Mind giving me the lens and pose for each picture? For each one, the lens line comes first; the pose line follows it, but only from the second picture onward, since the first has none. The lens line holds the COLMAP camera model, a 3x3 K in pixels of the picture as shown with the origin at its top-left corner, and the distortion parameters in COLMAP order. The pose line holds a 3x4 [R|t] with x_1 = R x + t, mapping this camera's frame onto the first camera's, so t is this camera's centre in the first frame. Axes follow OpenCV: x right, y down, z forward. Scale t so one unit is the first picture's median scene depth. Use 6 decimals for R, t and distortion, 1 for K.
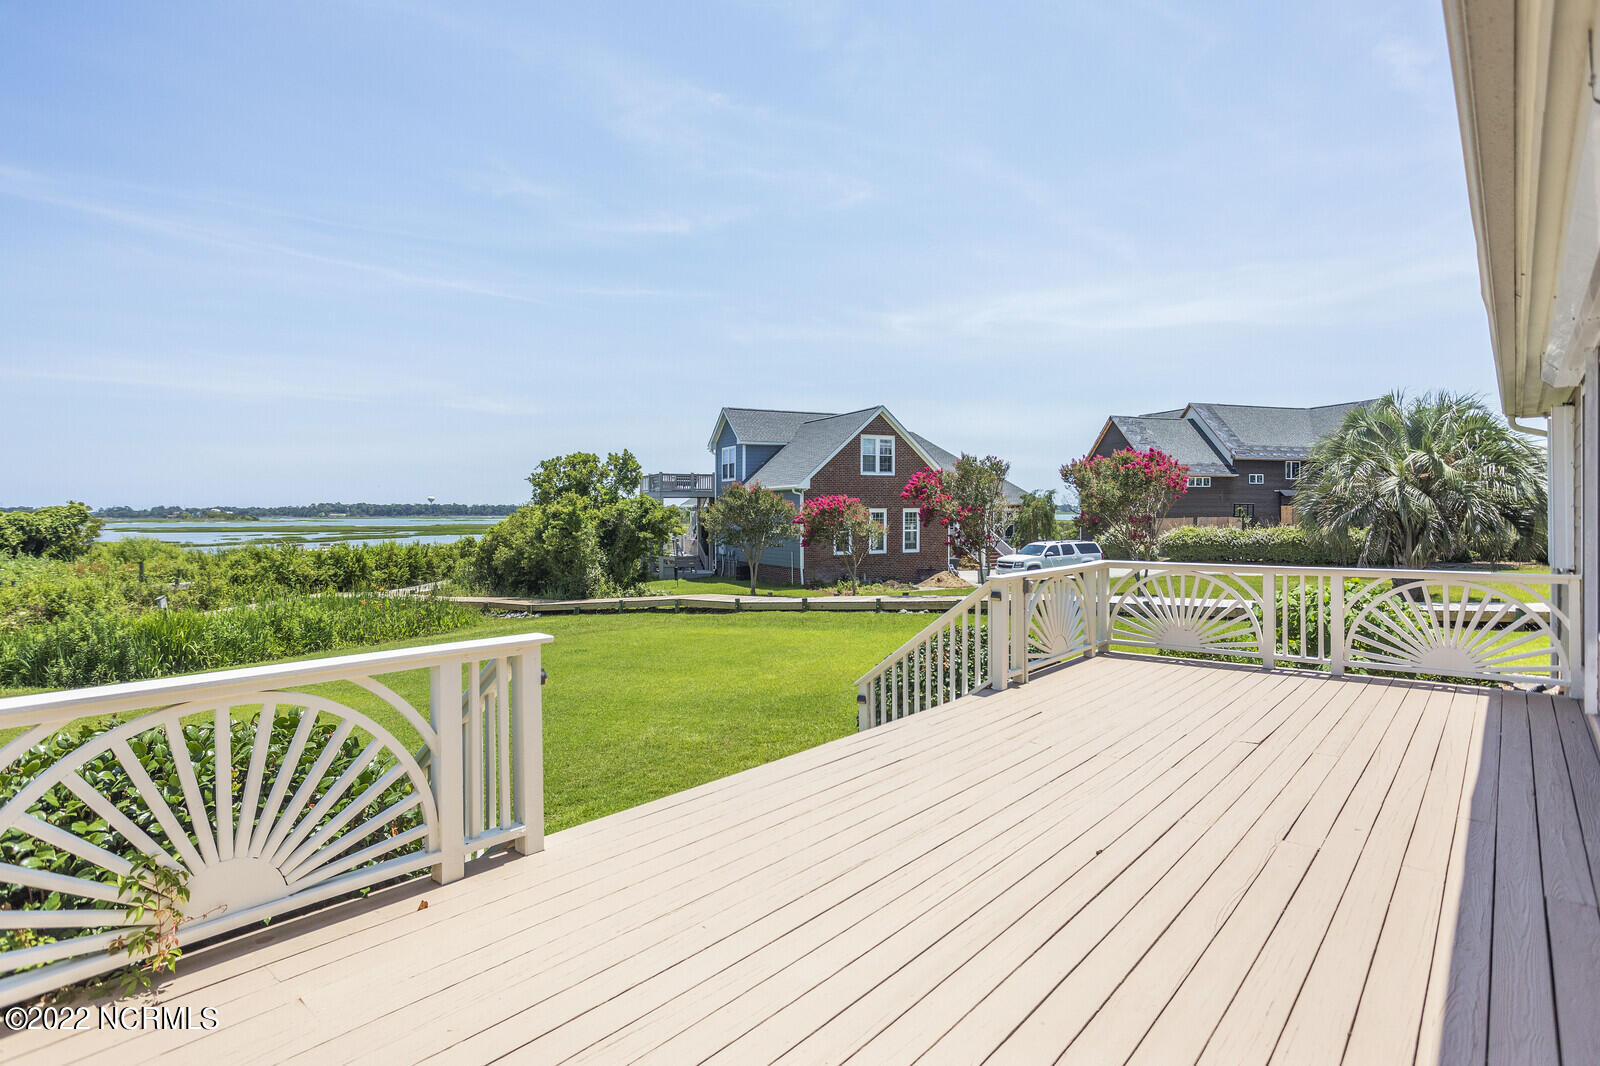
lens RADIAL K [[882.4, 0, 849.0], [0, 882.4, 512.3], [0, 0, 1]] dist [0.014423, -0.000152]
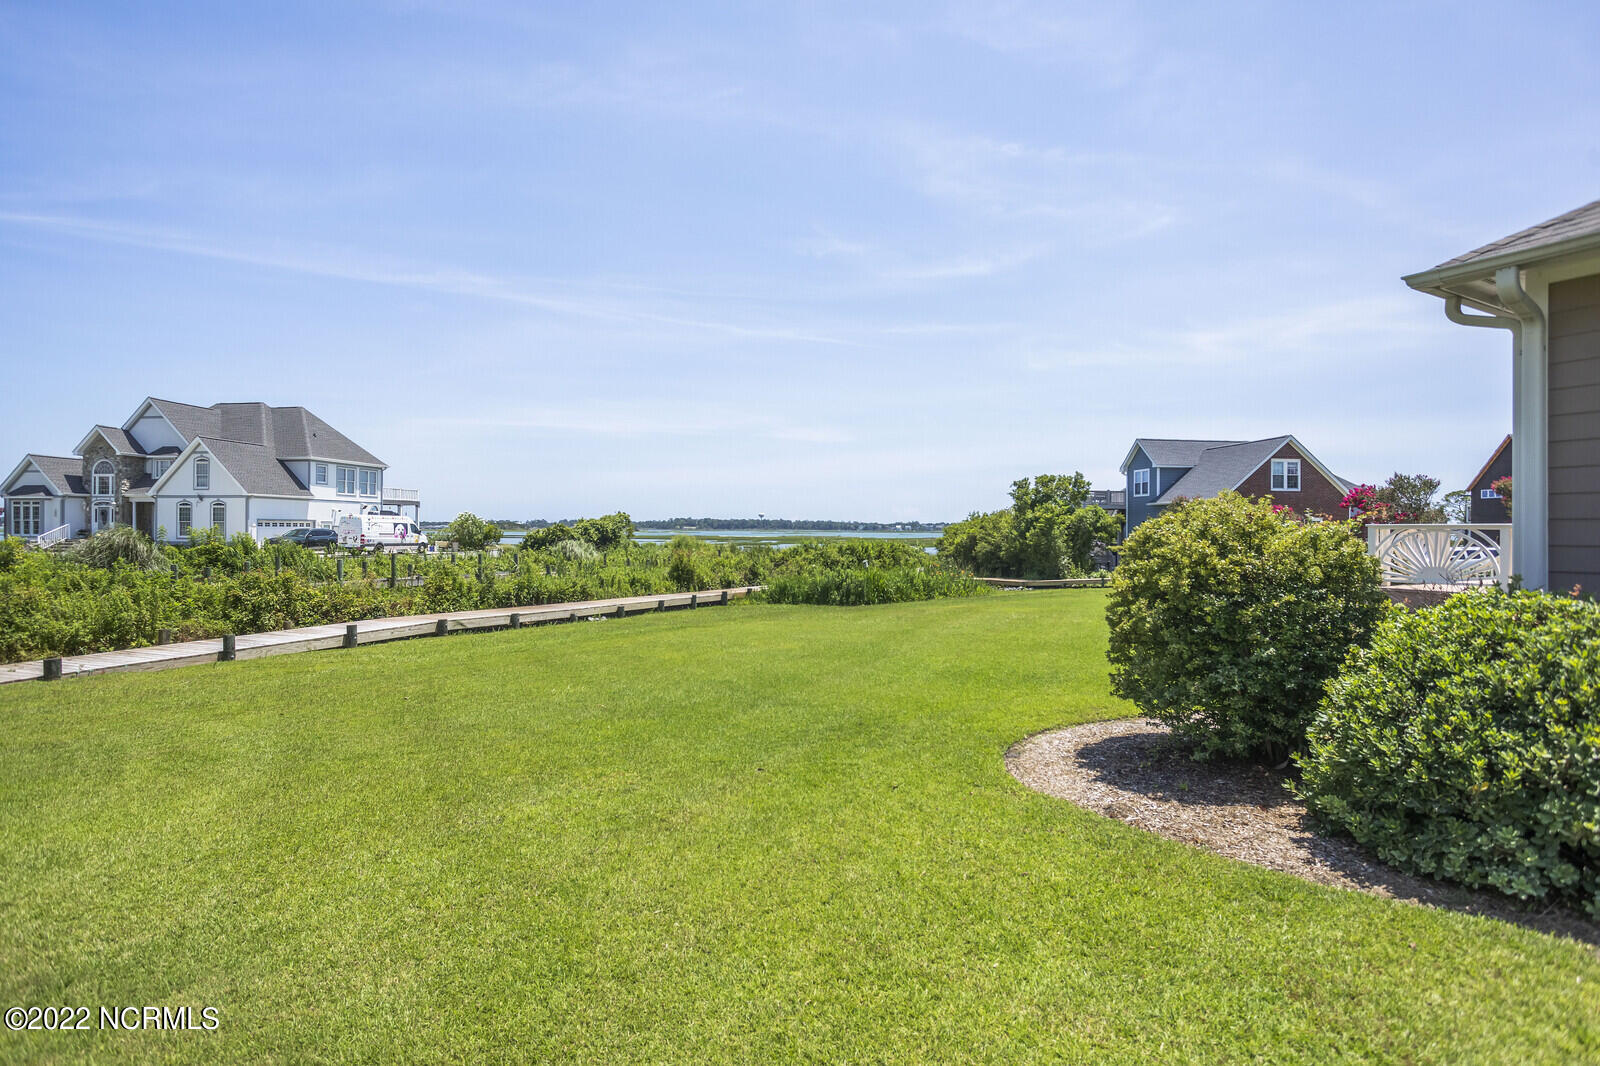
lens RADIAL K [[813.8, 0, 829.0], [0, 813.8, 496.4], [0, 0, 1]] dist [-0.004096, 0.000975]
pose [[0.931837, -0.001087, -0.362875, -0.154401], [-0.013145, 0.999238, -0.036748, 0.016807], [0.362638, 0.039014, 0.931113, -0.308174]]
